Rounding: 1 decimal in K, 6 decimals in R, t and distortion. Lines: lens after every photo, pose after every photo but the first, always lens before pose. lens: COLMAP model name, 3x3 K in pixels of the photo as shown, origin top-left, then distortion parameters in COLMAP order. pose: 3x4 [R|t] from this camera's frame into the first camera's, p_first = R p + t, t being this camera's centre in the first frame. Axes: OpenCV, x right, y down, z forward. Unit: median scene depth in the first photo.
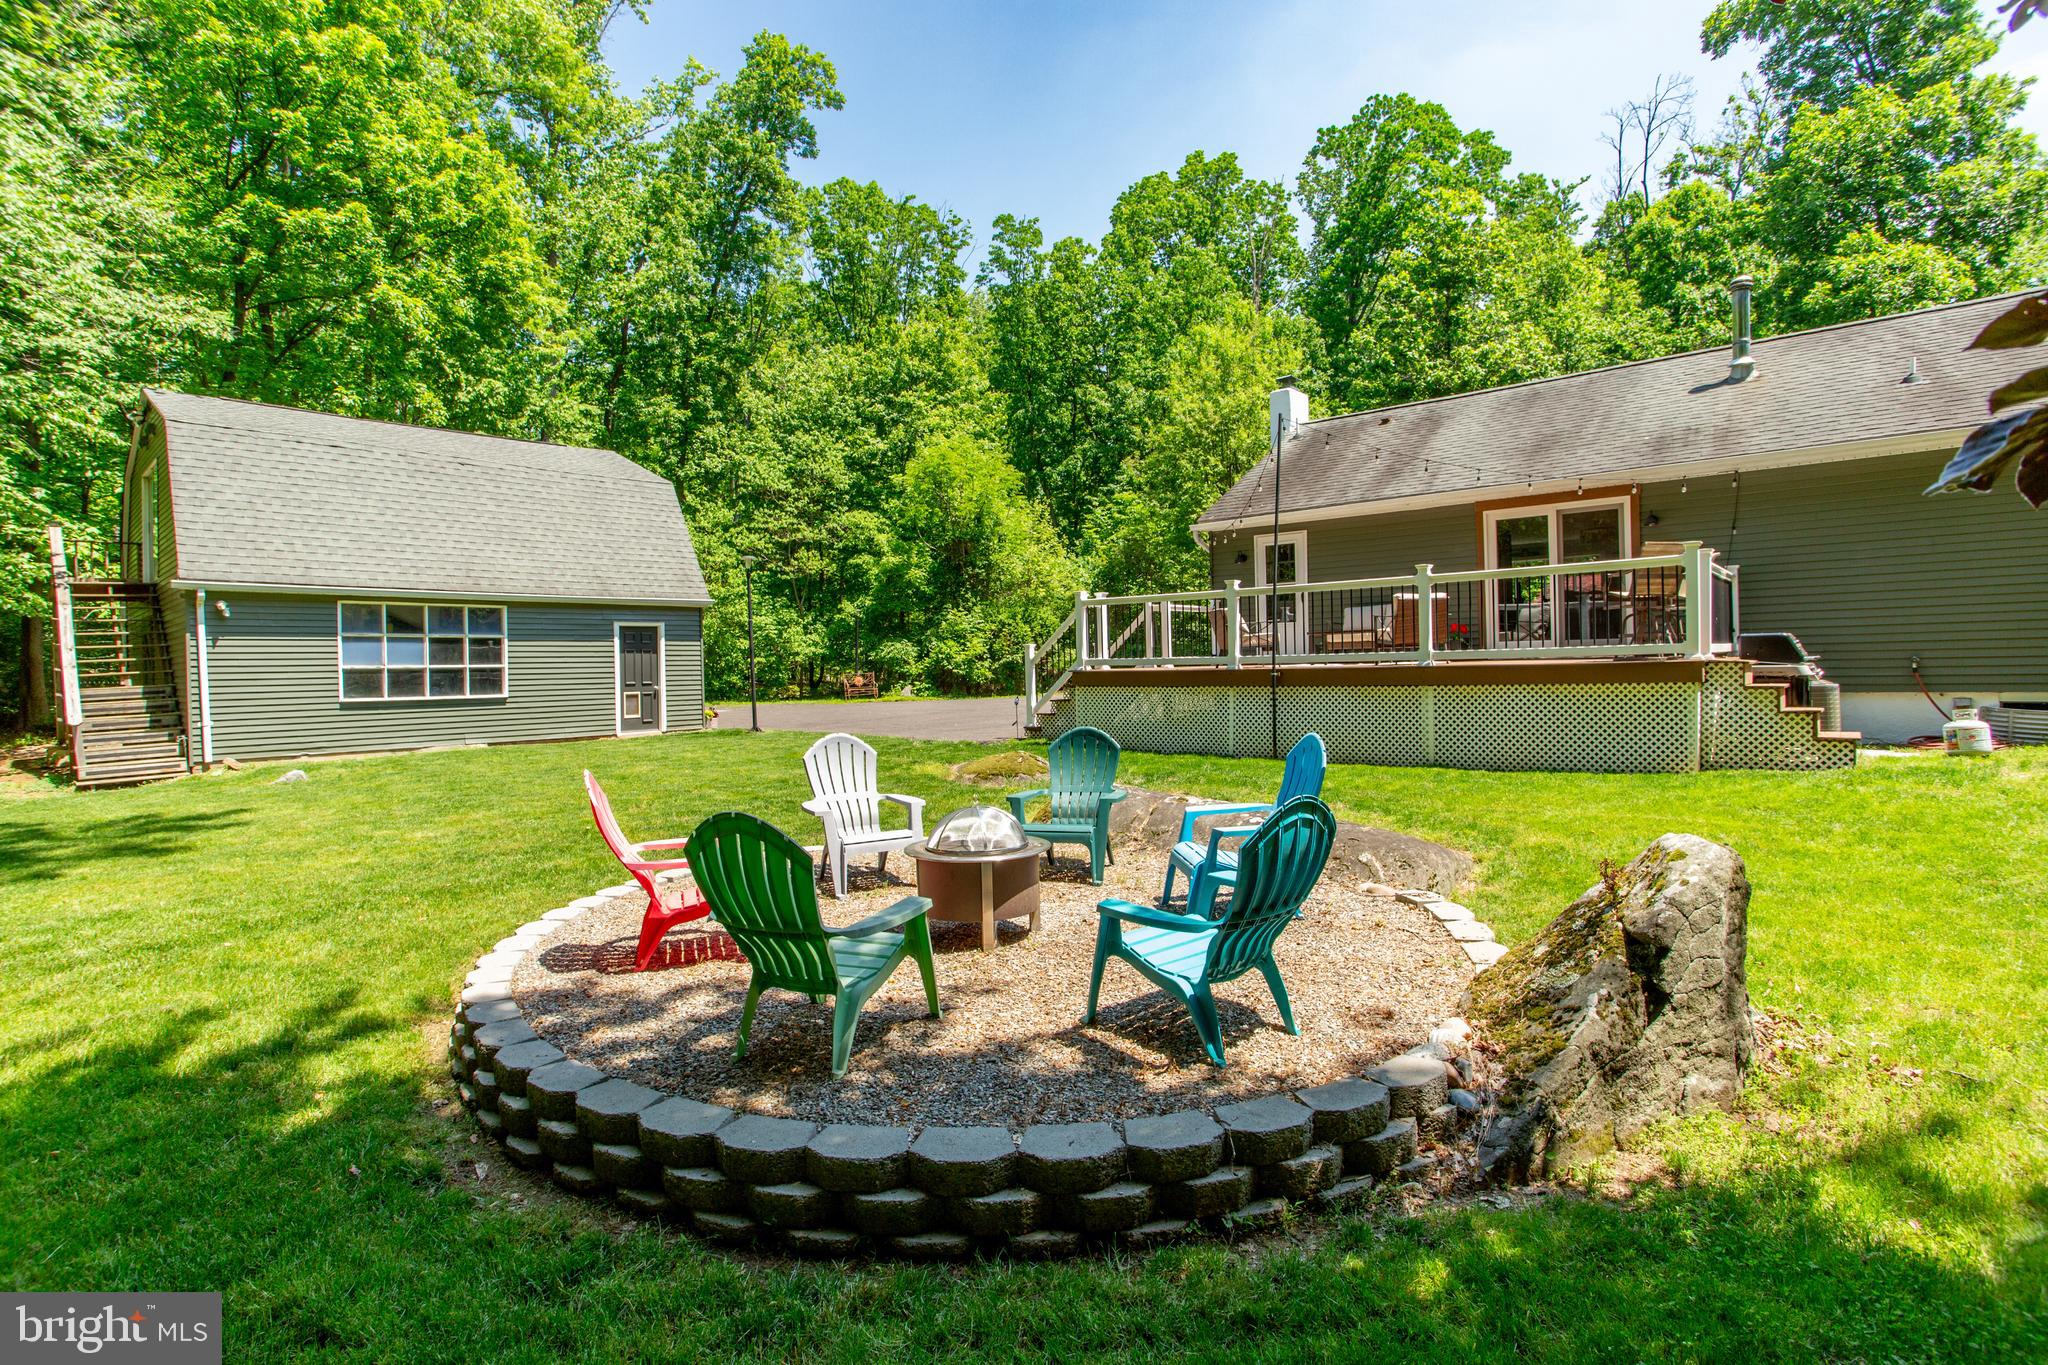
lens RADIAL K [[989.0, 0, 1025.9], [0, 989.0, 667.6], [0, 0, 1]] dist [-0.070444, 0.026638]
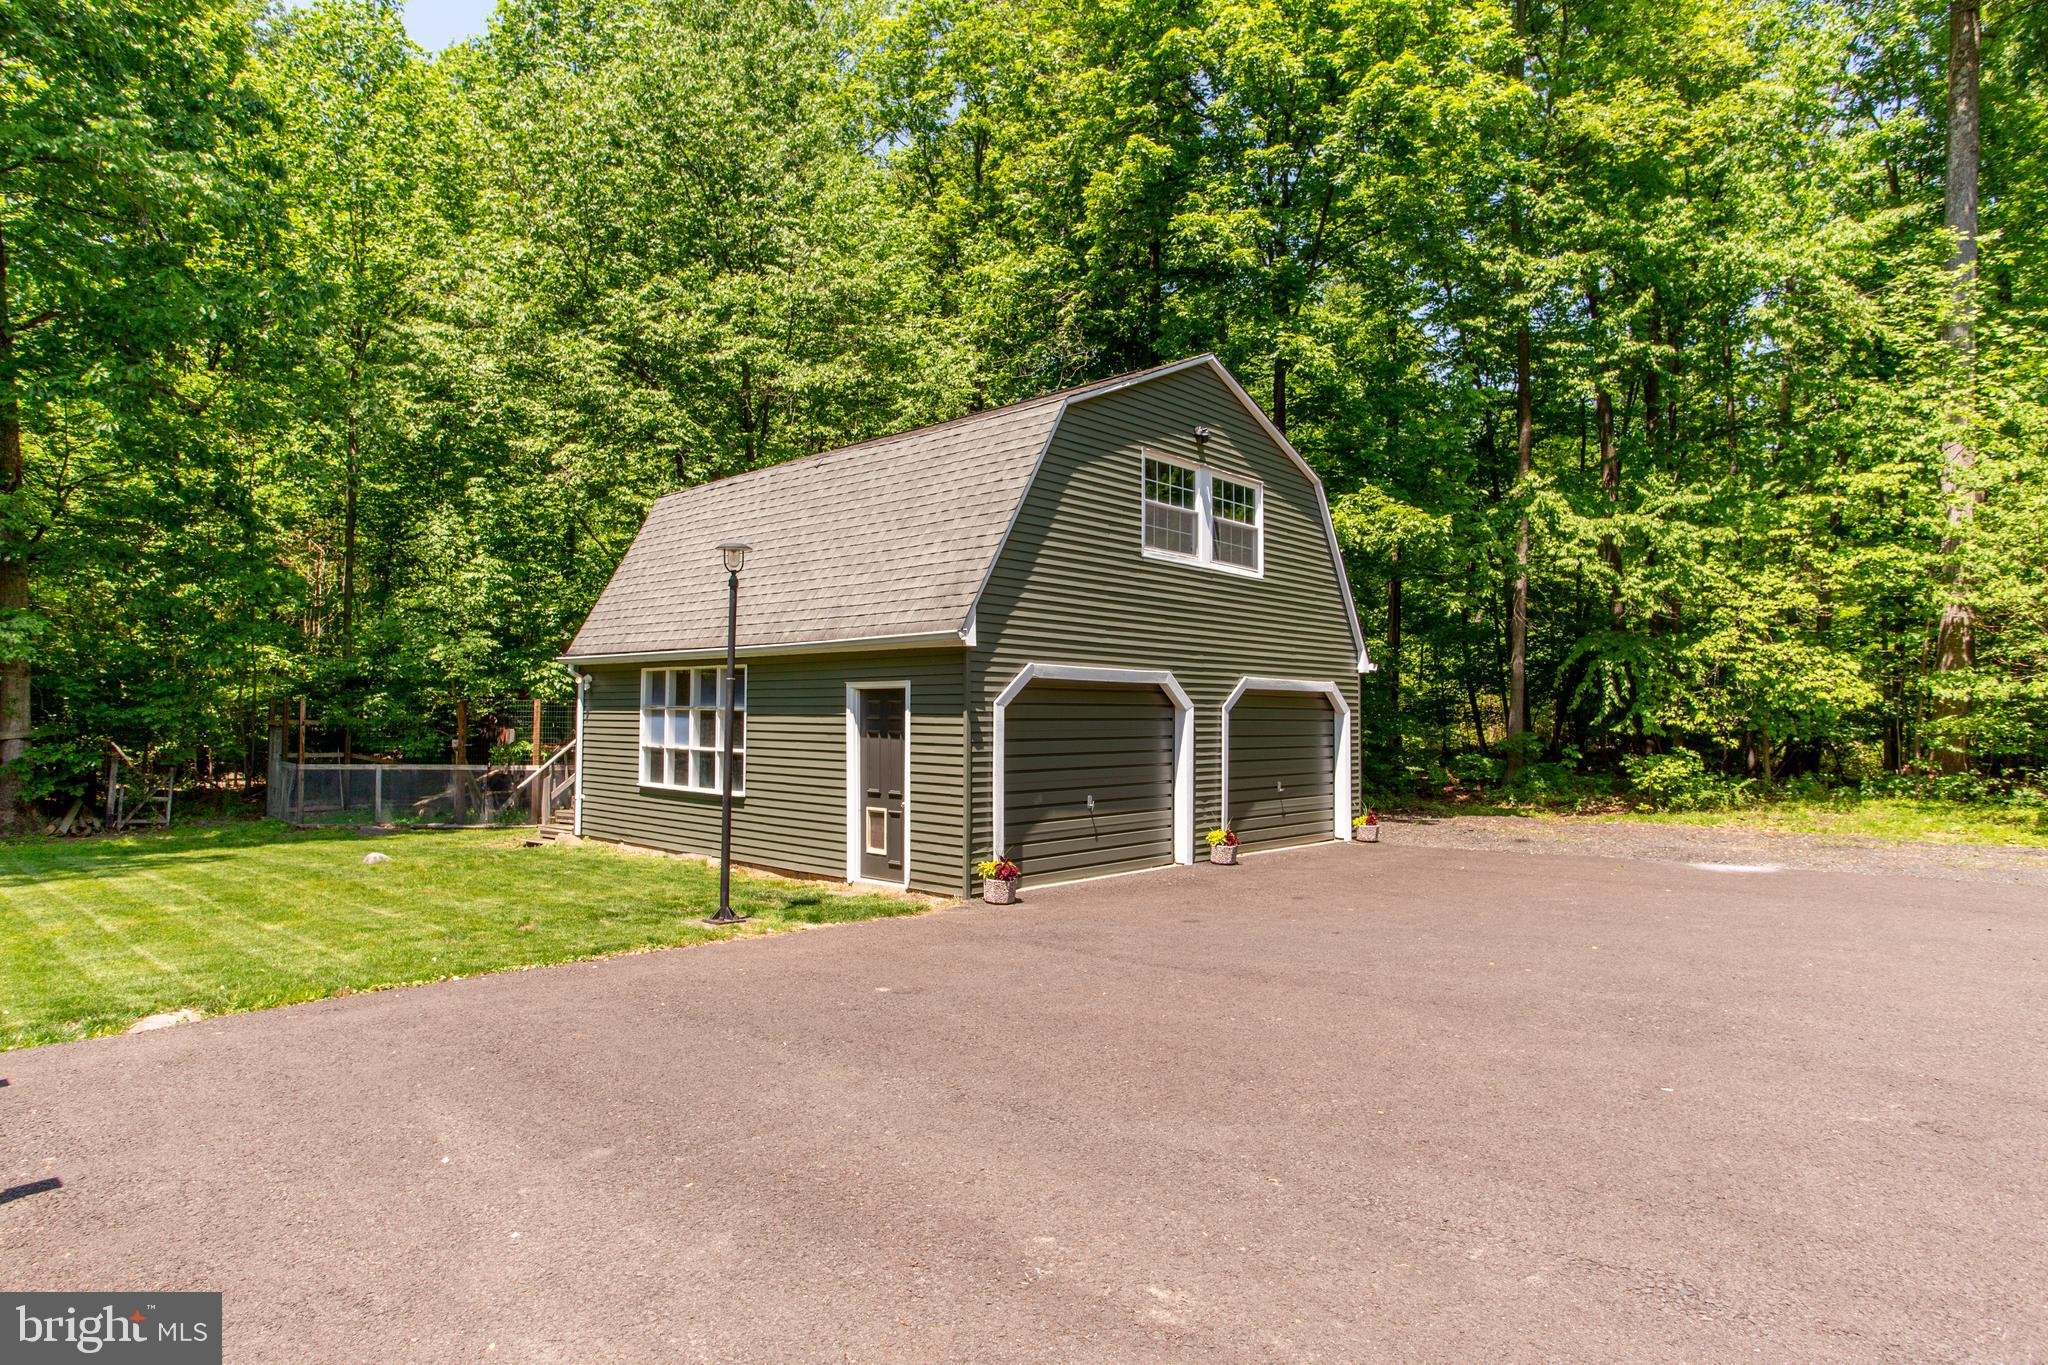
lens RADIAL K [[1140.3, 0, 1021.3], [0, 1140.3, 690.5], [0, 0, 1]] dist [-0.041677, -0.000046]
pose [[-0.023164, -0.002051, -0.999730, 0.265380], [-0.007294, 0.999972, -0.001883, -0.044760], [0.999705, 0.007248, -0.023179, 1.208675]]
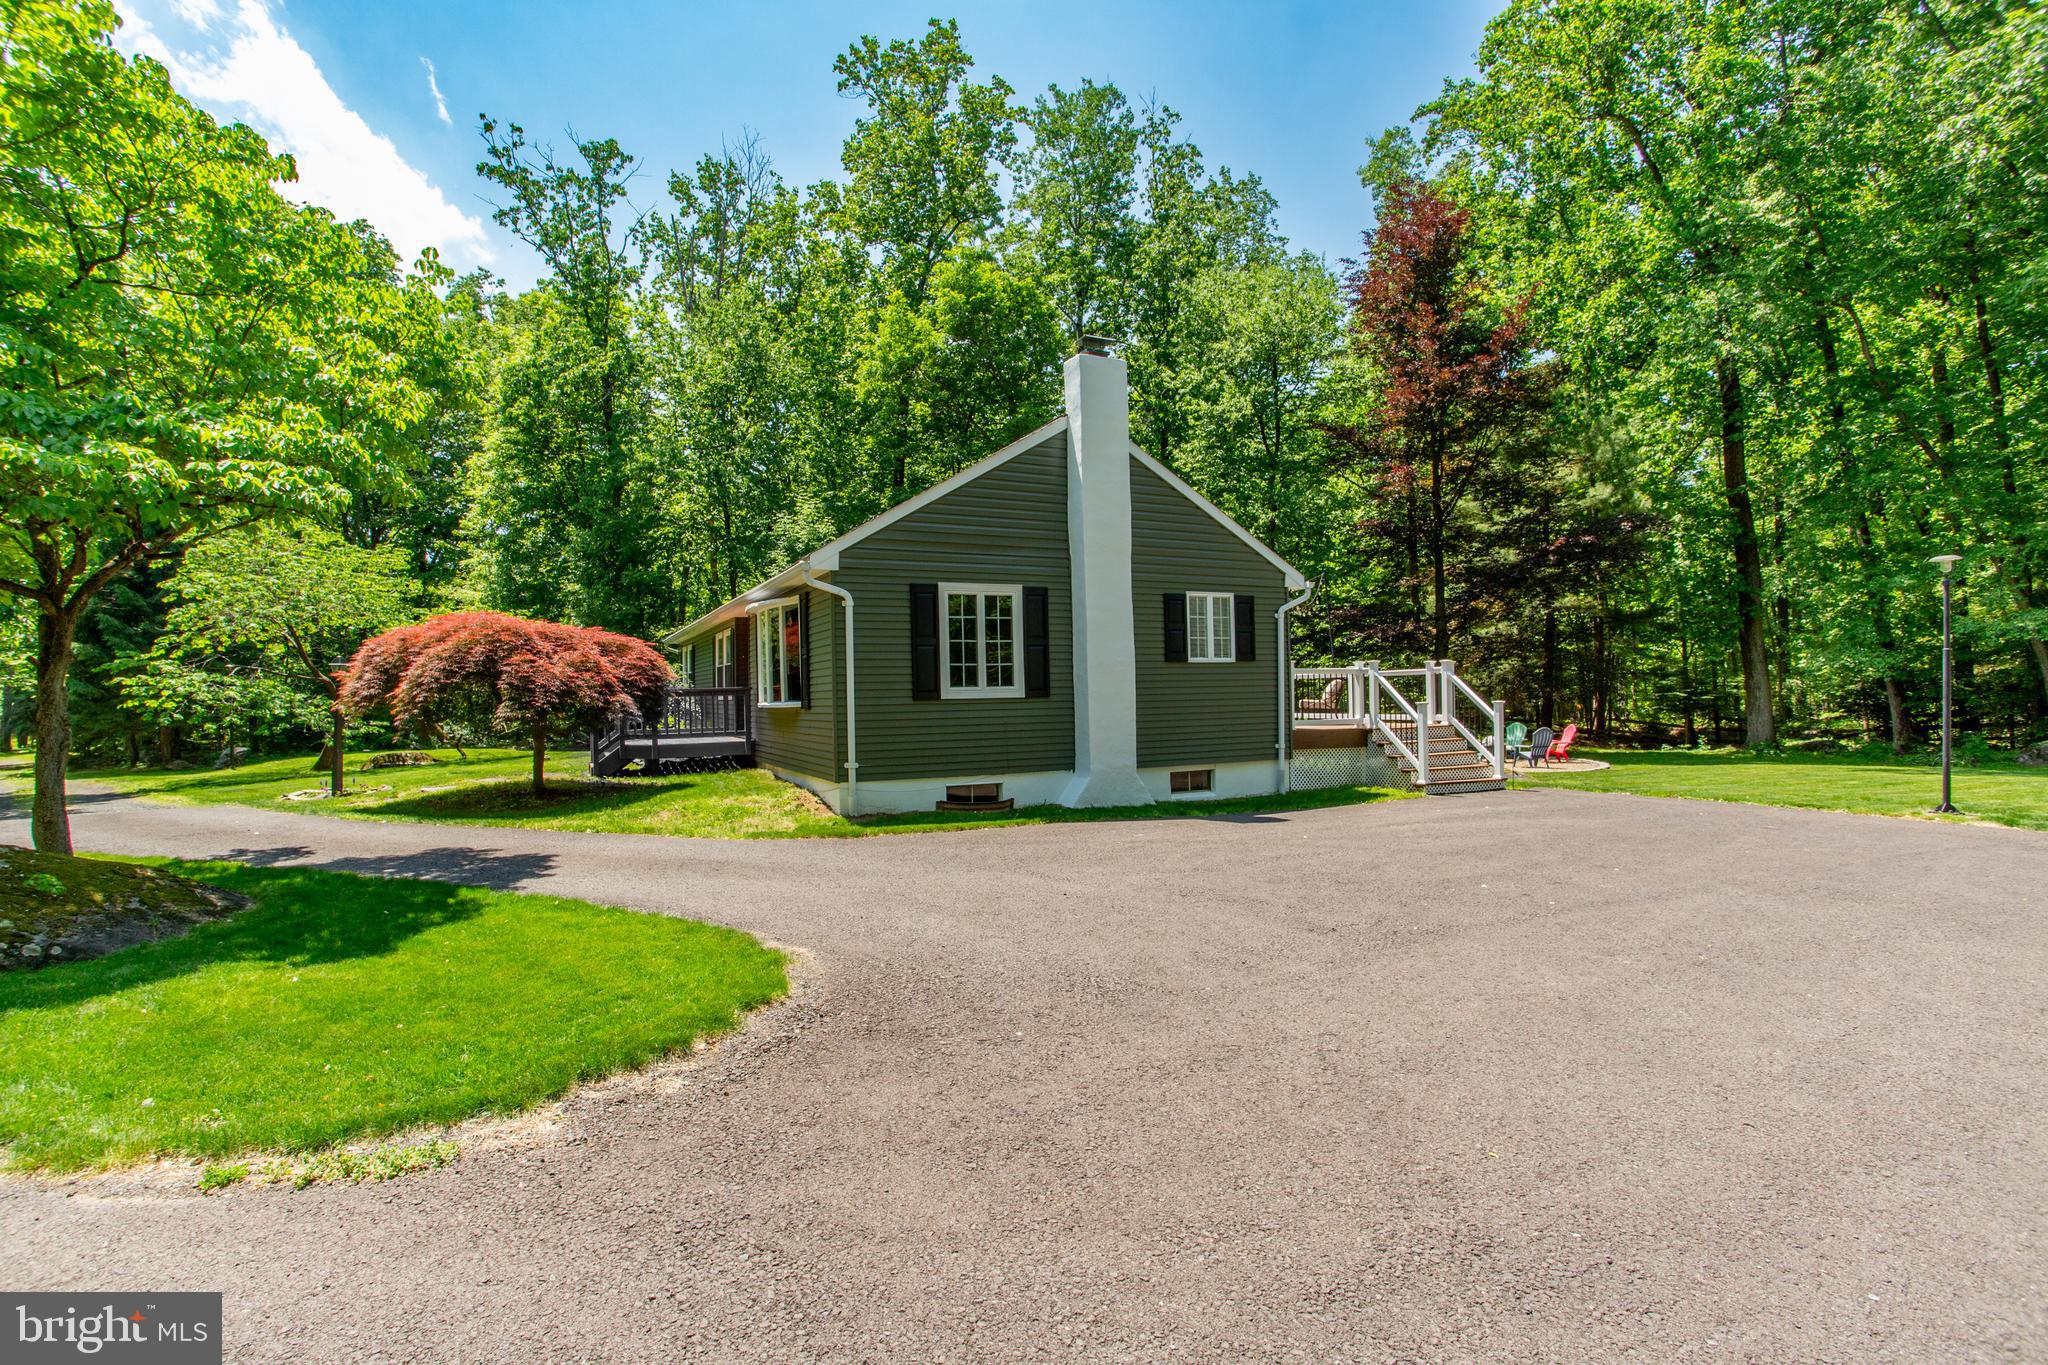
lens RADIAL K [[989.0, 0, 1017.0], [0, 989.0, 672.2], [0, 0, 1]] dist [-0.070444, 0.026638]
pose [[-0.922032, 0.047370, 0.384204, 0.060901], [0.039984, 0.998830, -0.027192, -0.041425], [-0.385042, -0.009710, -0.922848, 1.941091]]
